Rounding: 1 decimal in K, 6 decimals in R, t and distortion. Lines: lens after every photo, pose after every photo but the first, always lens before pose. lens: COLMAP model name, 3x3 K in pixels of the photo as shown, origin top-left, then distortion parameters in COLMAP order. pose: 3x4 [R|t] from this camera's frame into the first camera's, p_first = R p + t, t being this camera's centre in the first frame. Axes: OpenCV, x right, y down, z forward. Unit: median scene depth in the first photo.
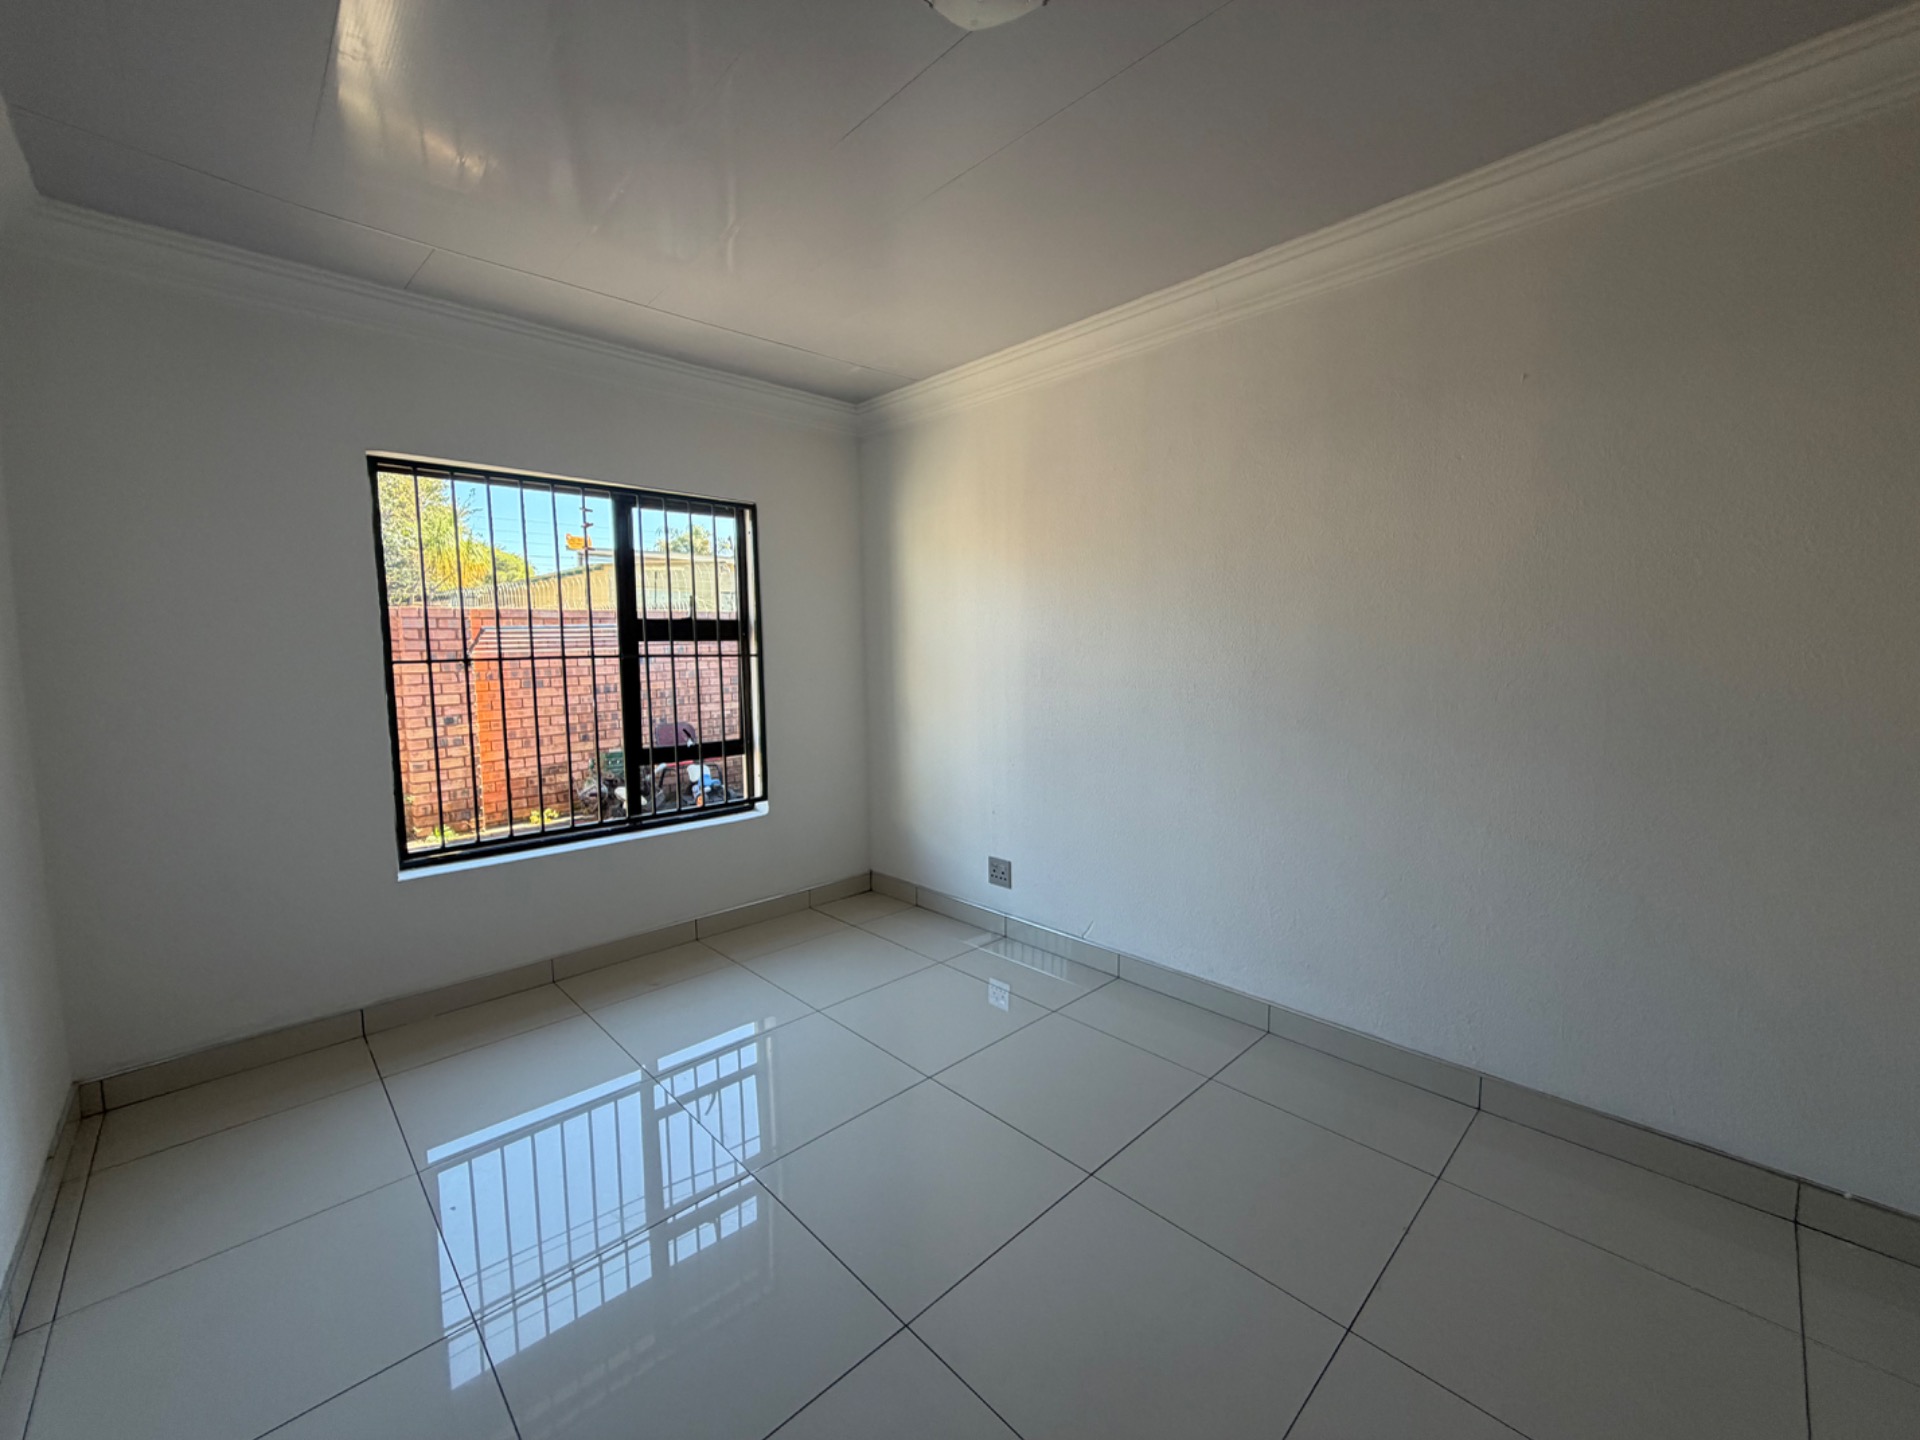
lens RADIAL K [[765.4, 0, 955.7], [0, 765.4, 709.2], [0, 0, 1]] dist [0.013214, -0.000219]
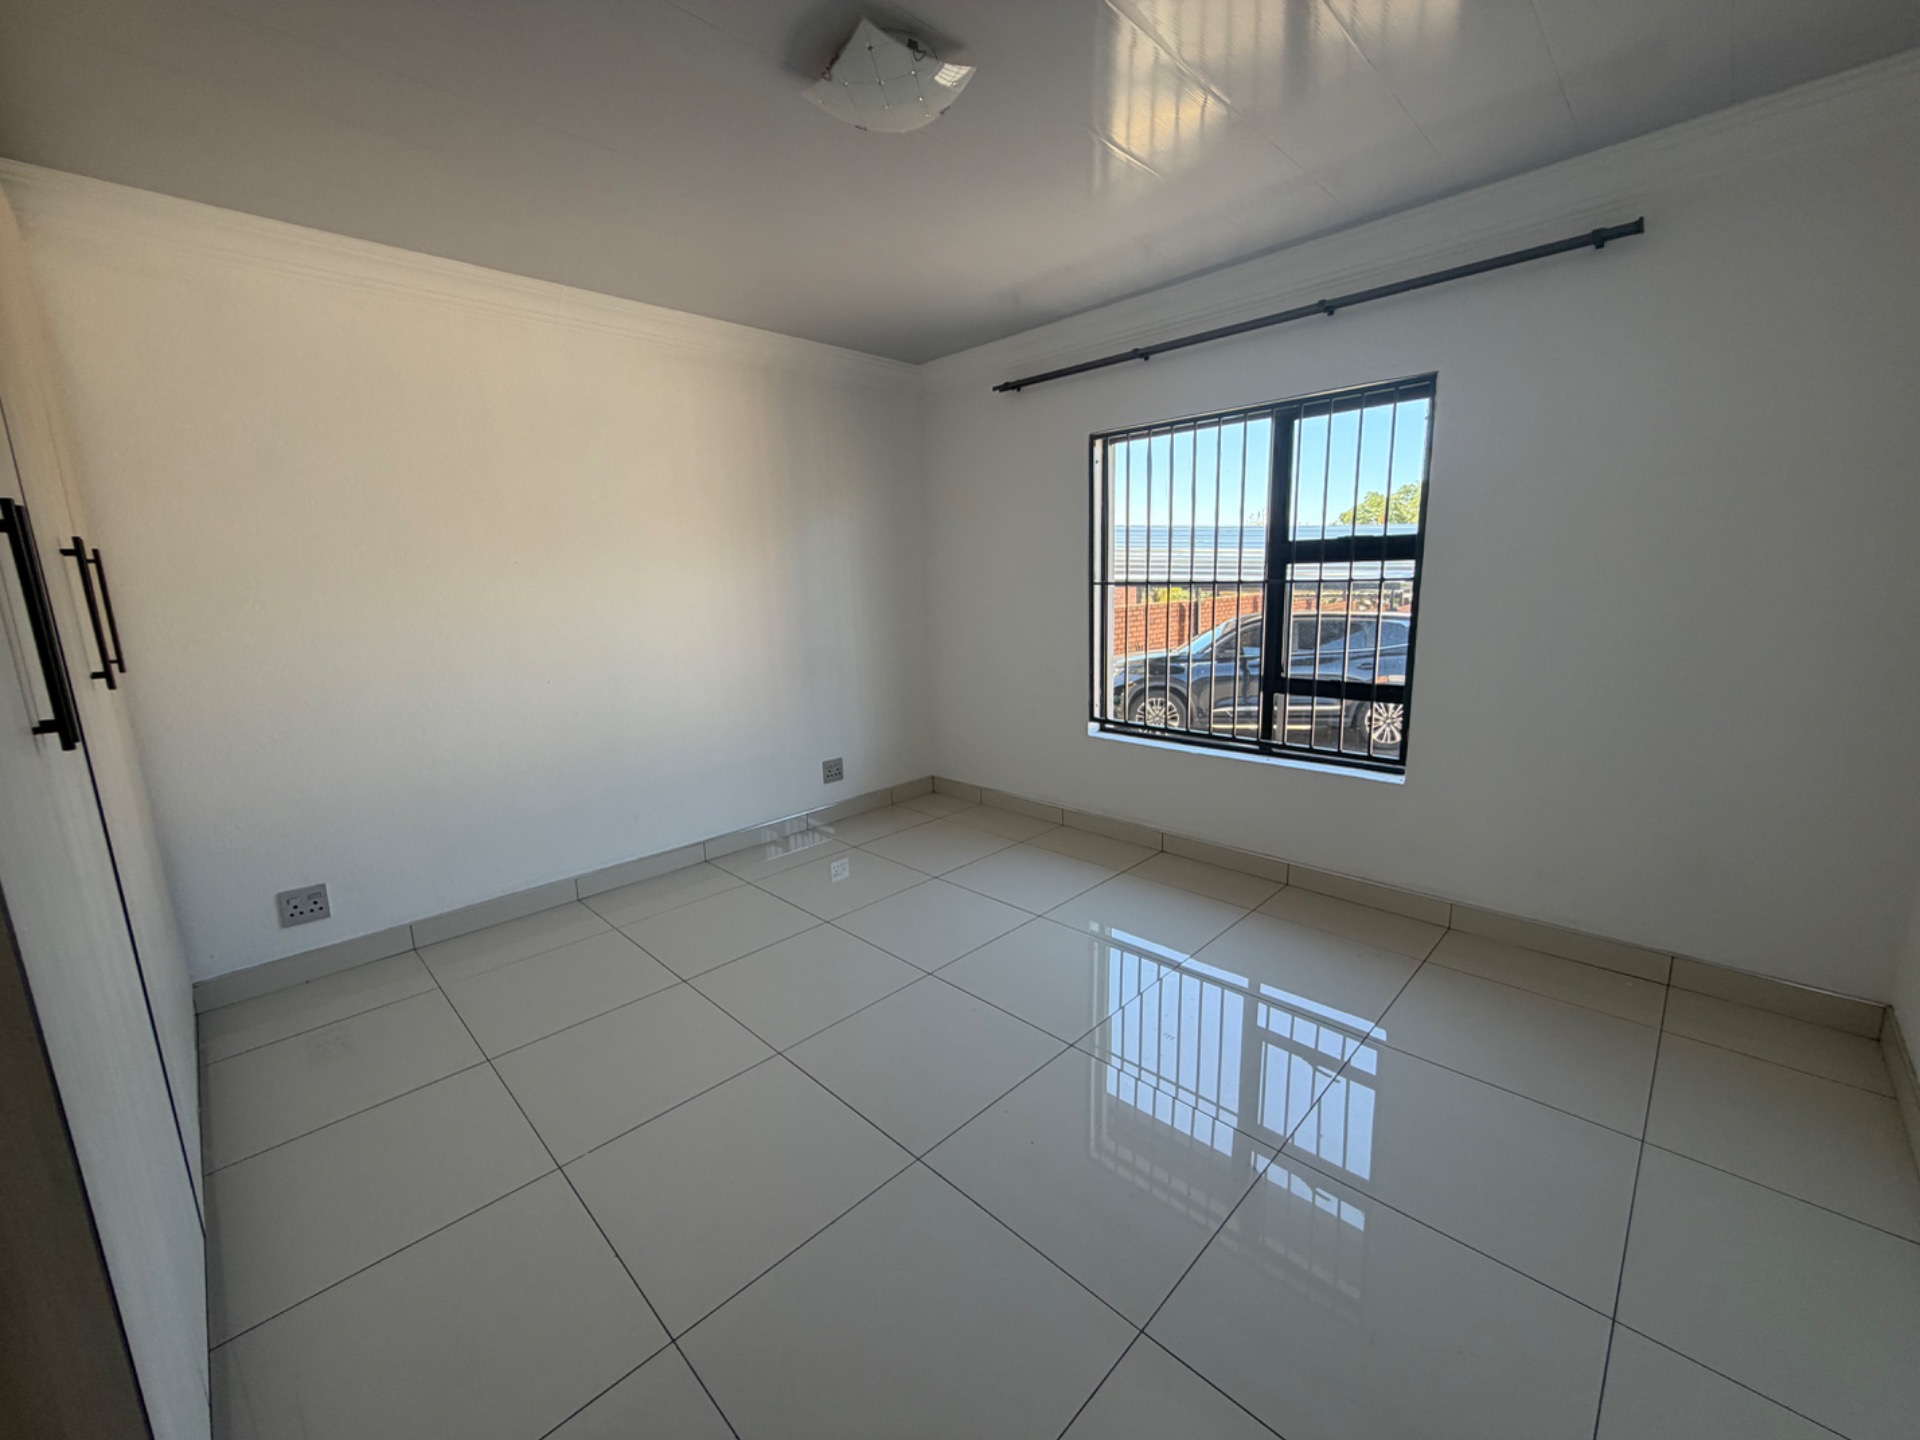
lens RADIAL K [[765.4, 0, 958.0], [0, 765.4, 726.9], [0, 0, 1]] dist [0.013214, -0.000219]
pose [[0.012107, 0.200200, -0.979680, 0.556585], [-0.068016, 0.977648, 0.198944, -0.052420], [0.997611, 0.064226, 0.025453, 0.568370]]
